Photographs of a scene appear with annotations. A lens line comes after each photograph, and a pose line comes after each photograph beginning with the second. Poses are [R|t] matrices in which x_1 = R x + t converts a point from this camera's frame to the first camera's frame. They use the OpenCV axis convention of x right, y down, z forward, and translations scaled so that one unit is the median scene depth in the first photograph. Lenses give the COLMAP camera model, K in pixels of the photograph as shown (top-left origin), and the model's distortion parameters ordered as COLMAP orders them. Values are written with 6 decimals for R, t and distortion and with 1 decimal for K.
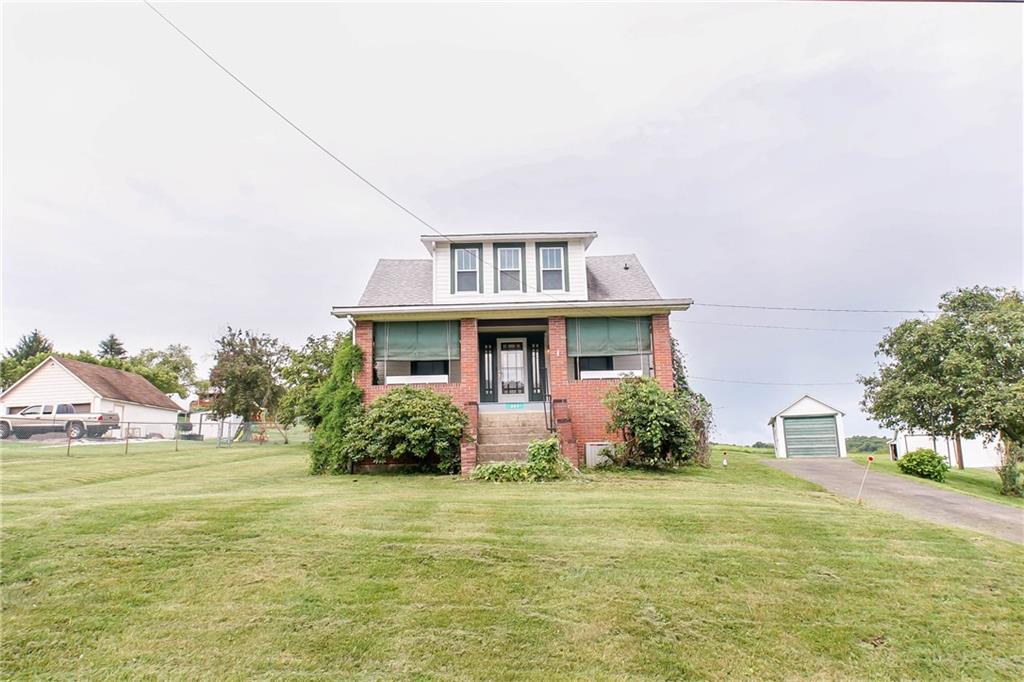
lens RADIAL K [[790.5, 0, 510.6], [0, 790.5, 338.1], [0, 0, 1]] dist [0.055530, 0.000369]
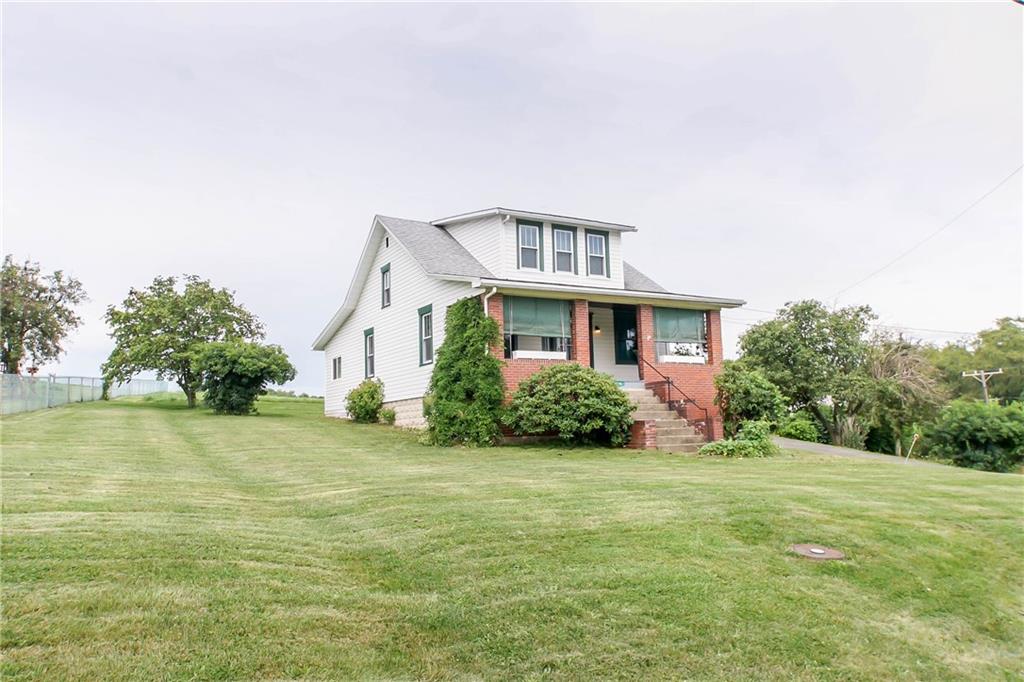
lens RADIAL K [[790.5, 0, 511.1], [0, 790.5, 340.9], [0, 0, 1]] dist [0.055530, 0.000369]
pose [[0.857375, 0.058388, 0.511369, -0.641242], [-0.089617, 0.995303, 0.036611, 0.000152], [-0.506830, -0.077217, 0.858581, 0.128742]]
